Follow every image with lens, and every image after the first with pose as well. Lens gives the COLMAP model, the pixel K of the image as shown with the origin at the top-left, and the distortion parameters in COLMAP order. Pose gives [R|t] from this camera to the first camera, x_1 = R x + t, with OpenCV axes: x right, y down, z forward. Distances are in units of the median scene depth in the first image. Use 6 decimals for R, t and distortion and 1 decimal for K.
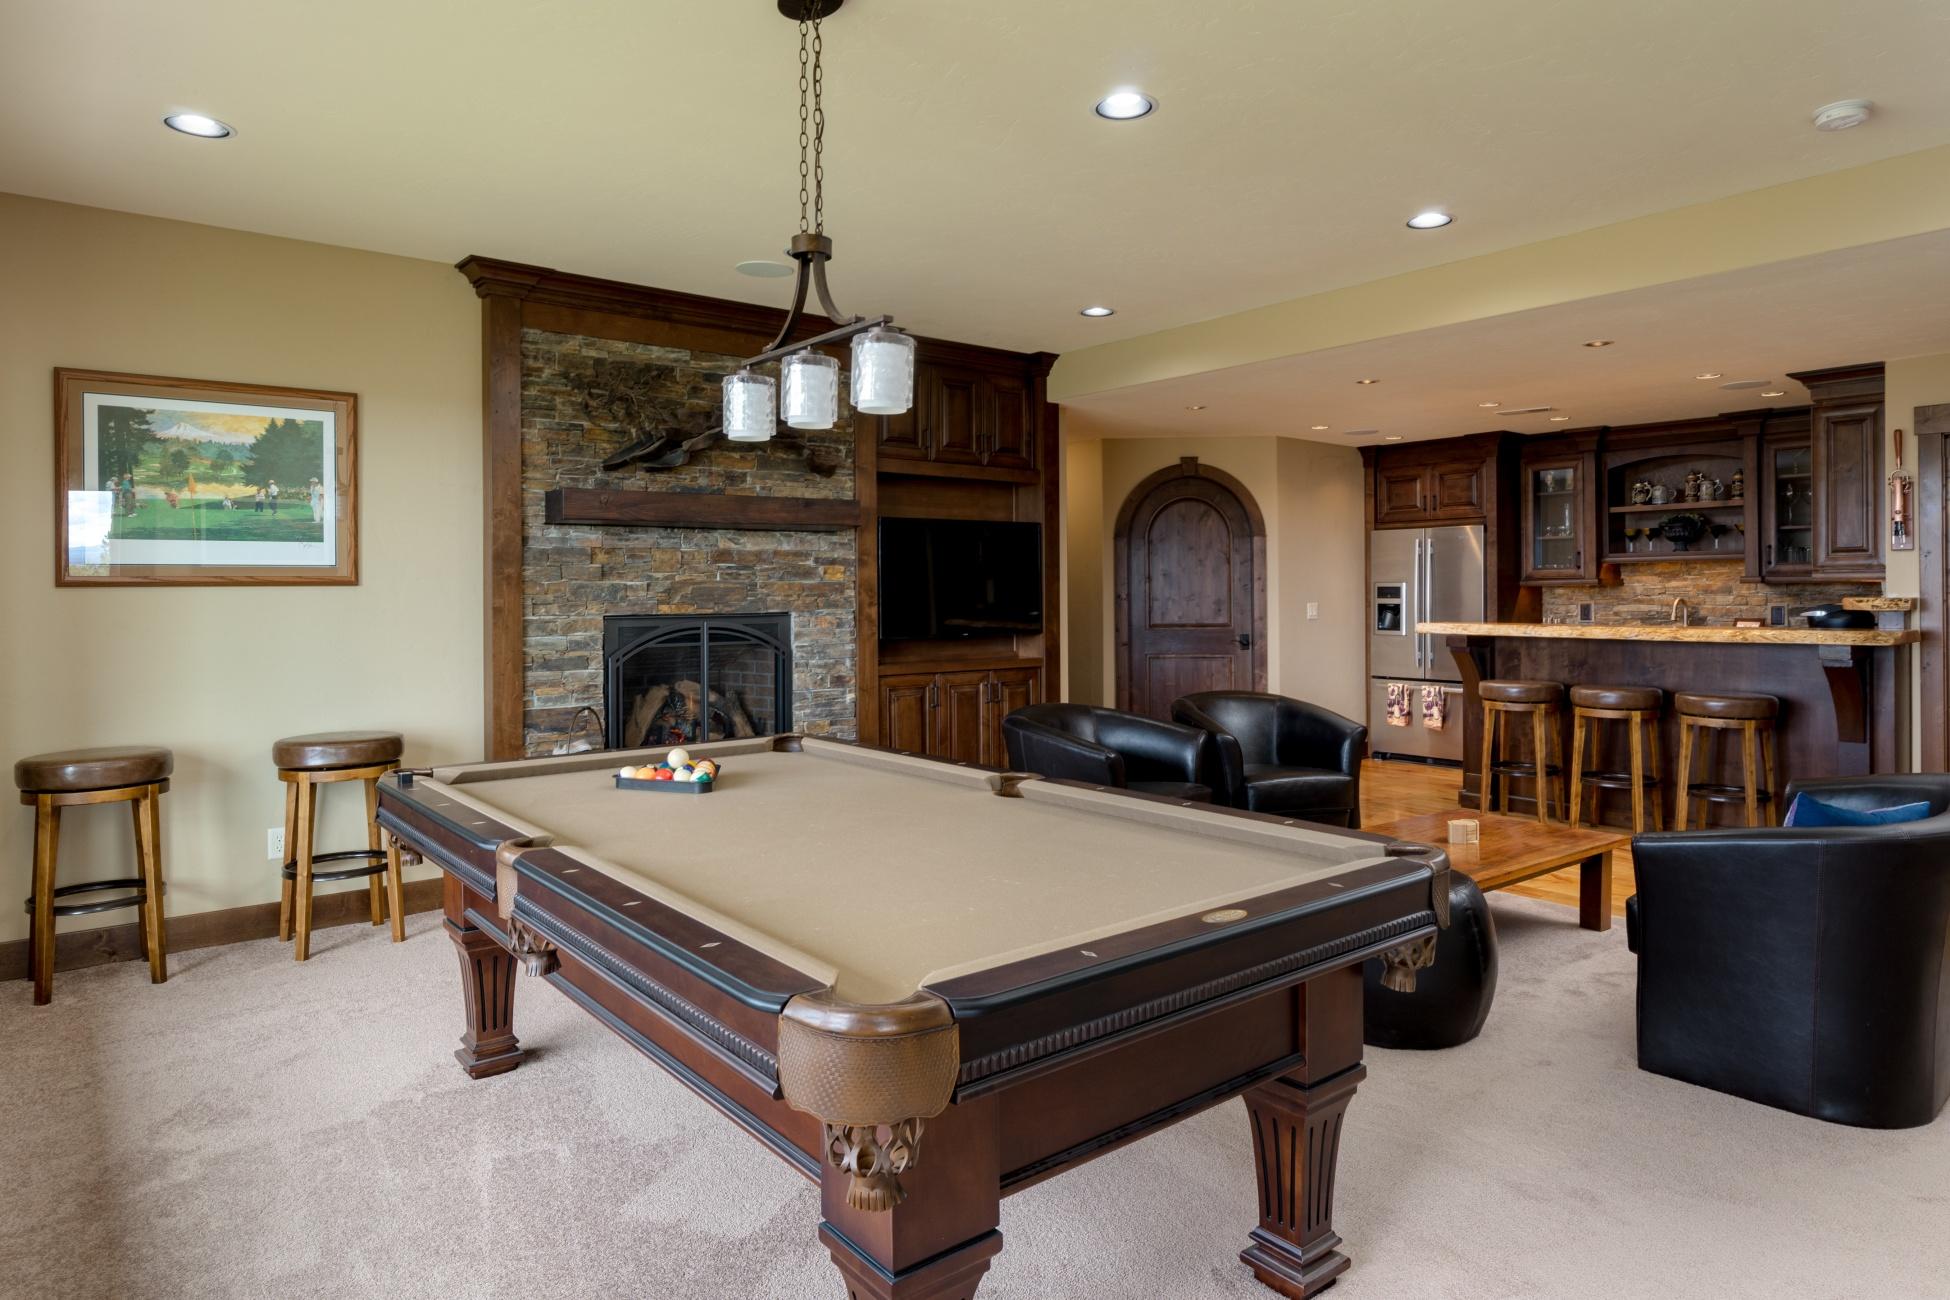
lens RADIAL K [[1155.6, 0, 961.4], [0, 1155.6, 597.9], [0, 0, 1]] dist [0.003817, 0.000278]
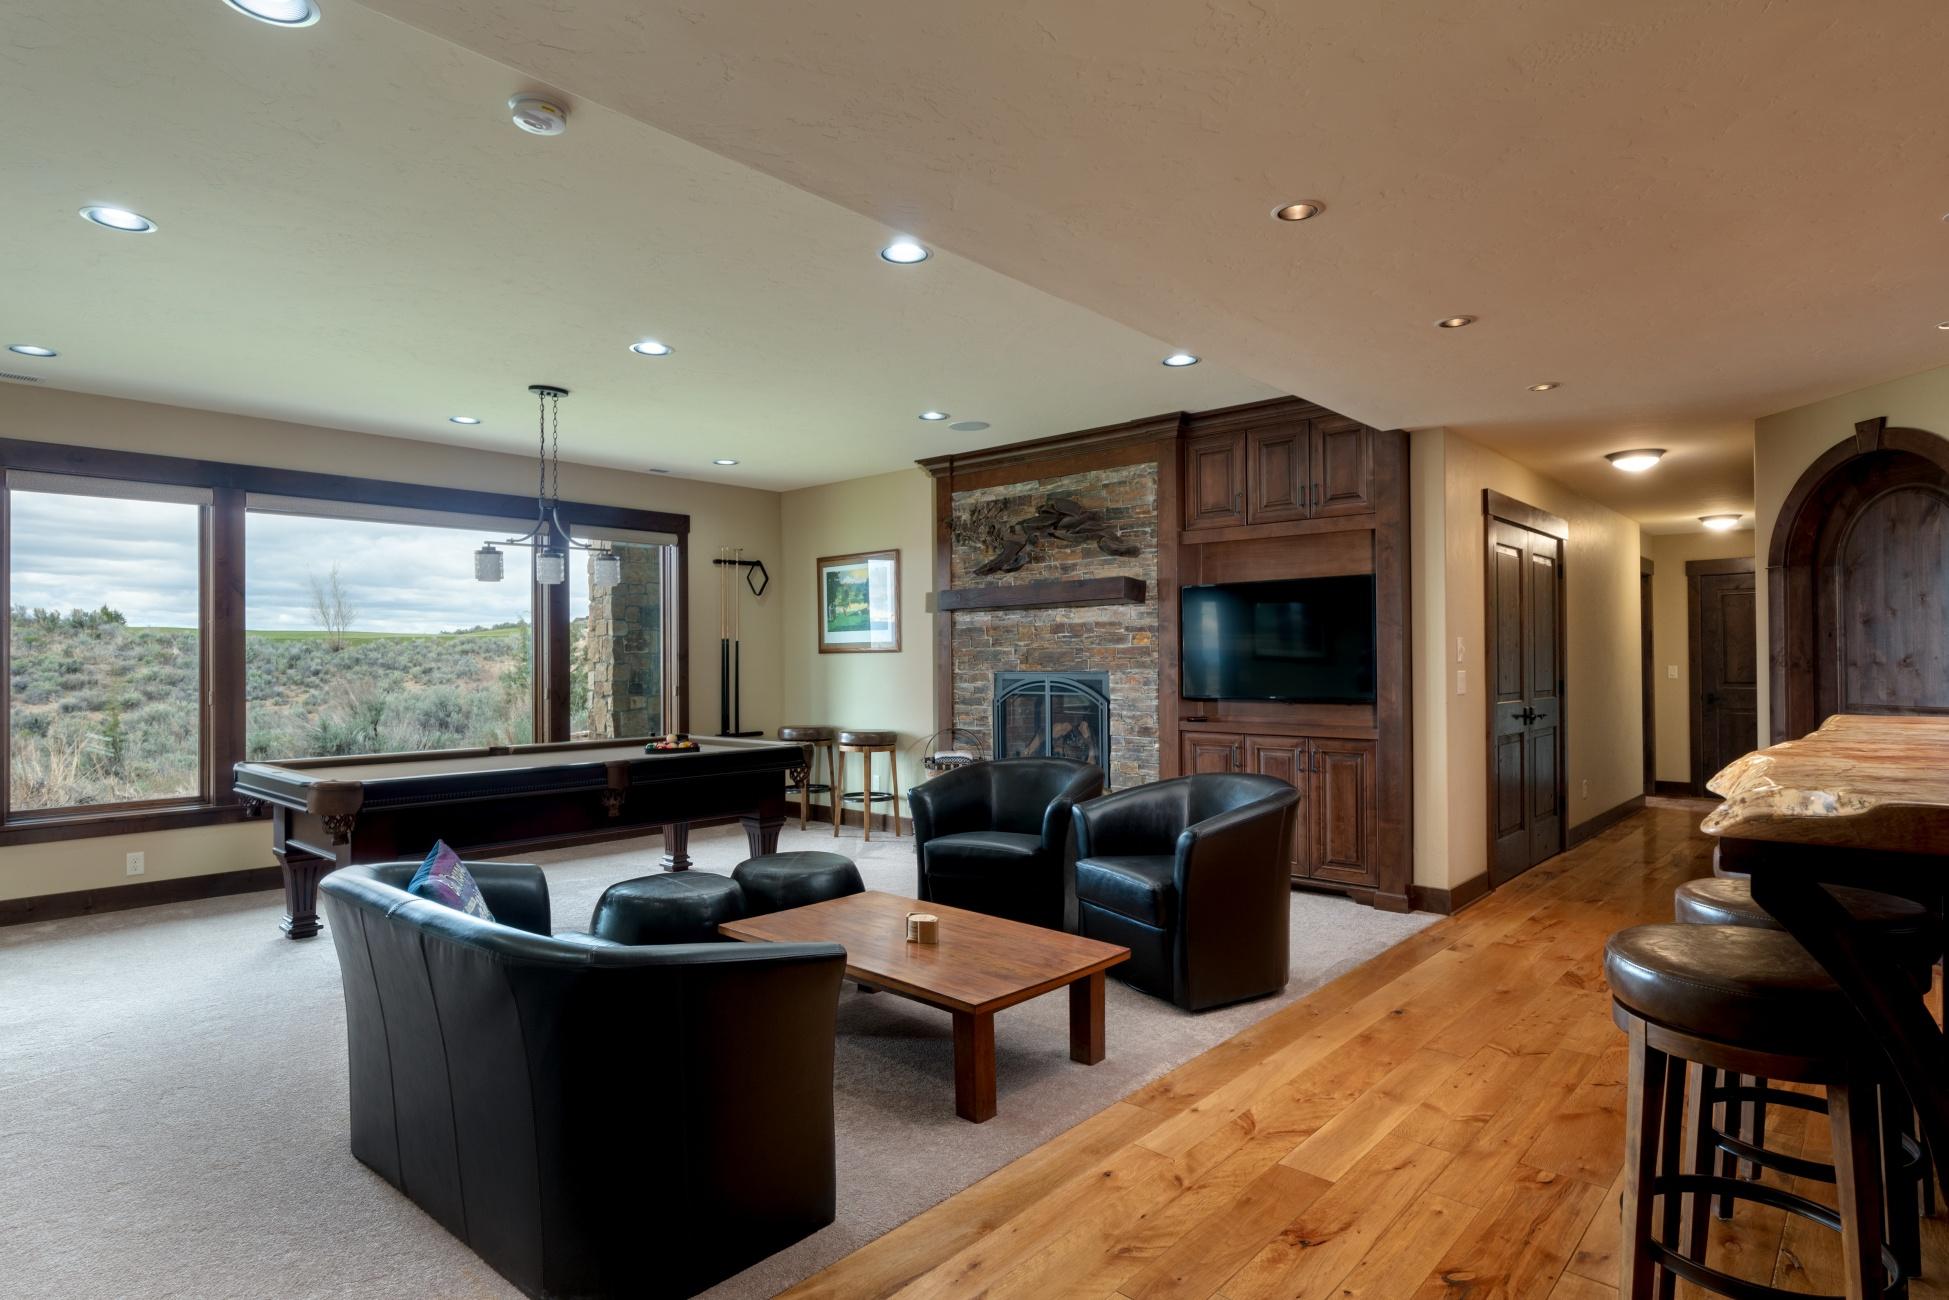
lens RADIAL K [[1055.1, 0, 974.7], [0, 1055.1, 649.1], [0, 0, 1]] dist [-0.002520, -0.000140]
pose [[0.170392, -0.000839, -0.985376, 0.916939], [0.006385, 0.999980, 0.000252, -0.012128], [0.985356, -0.006334, 0.170394, 0.656113]]
